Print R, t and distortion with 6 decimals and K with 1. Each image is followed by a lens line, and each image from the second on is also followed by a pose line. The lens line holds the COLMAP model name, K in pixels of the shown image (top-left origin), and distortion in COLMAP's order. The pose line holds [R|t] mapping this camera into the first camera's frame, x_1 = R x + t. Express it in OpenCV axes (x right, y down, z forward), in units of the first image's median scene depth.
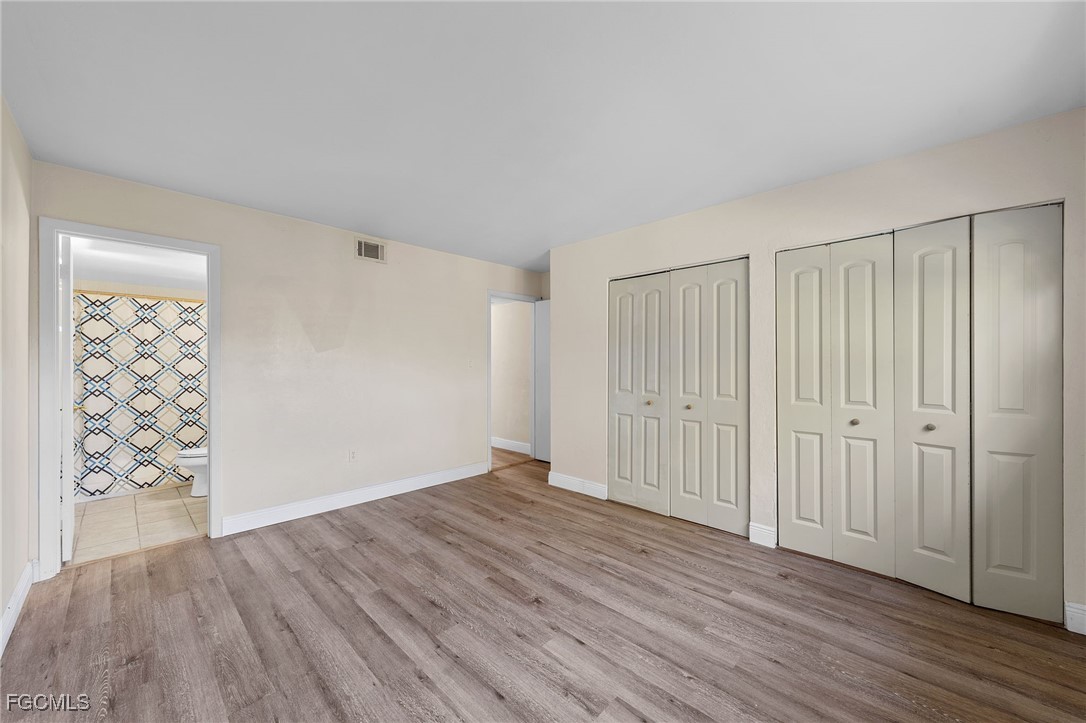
lens RADIAL K [[422.3, 0, 539.4], [0, 422.3, 366.3], [0, 0, 1]] dist [0.001486, 0.000114]
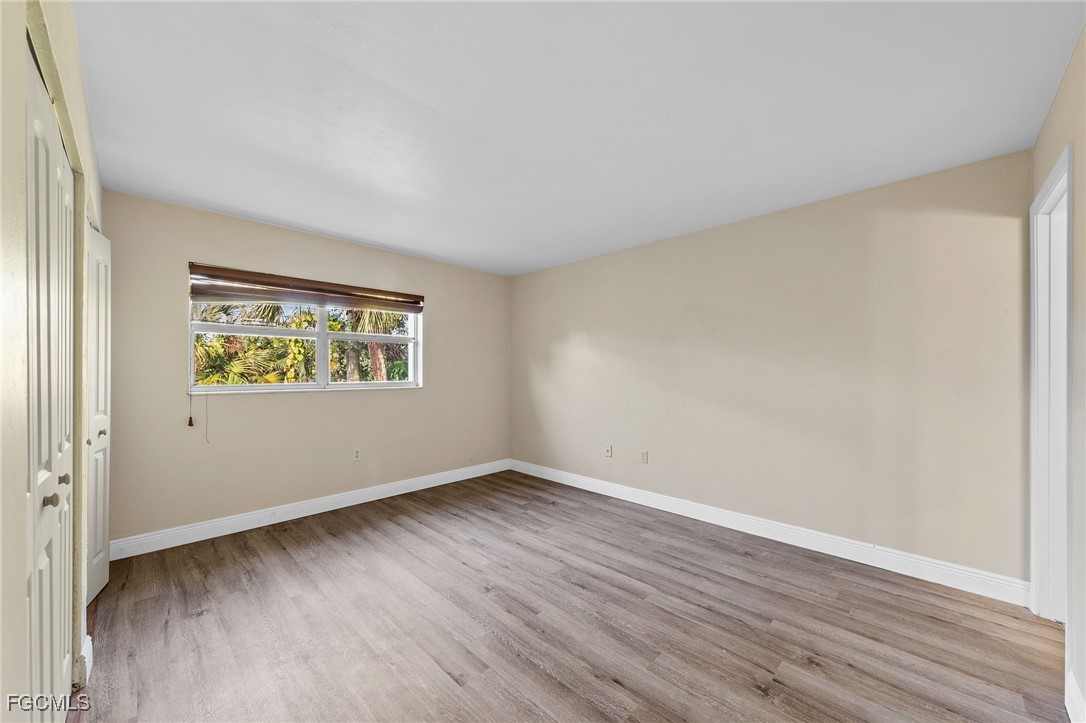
lens RADIAL K [[422.3, 0, 539.4], [0, 422.3, 366.3], [0, 0, 1]] dist [0.001486, 0.000114]
pose [[-0.999914, 0.000427, 0.013105, -0.152764], [0.000451, 0.999998, 0.001825, -0.018754], [-0.013104, 0.001831, -0.999912, 2.086740]]
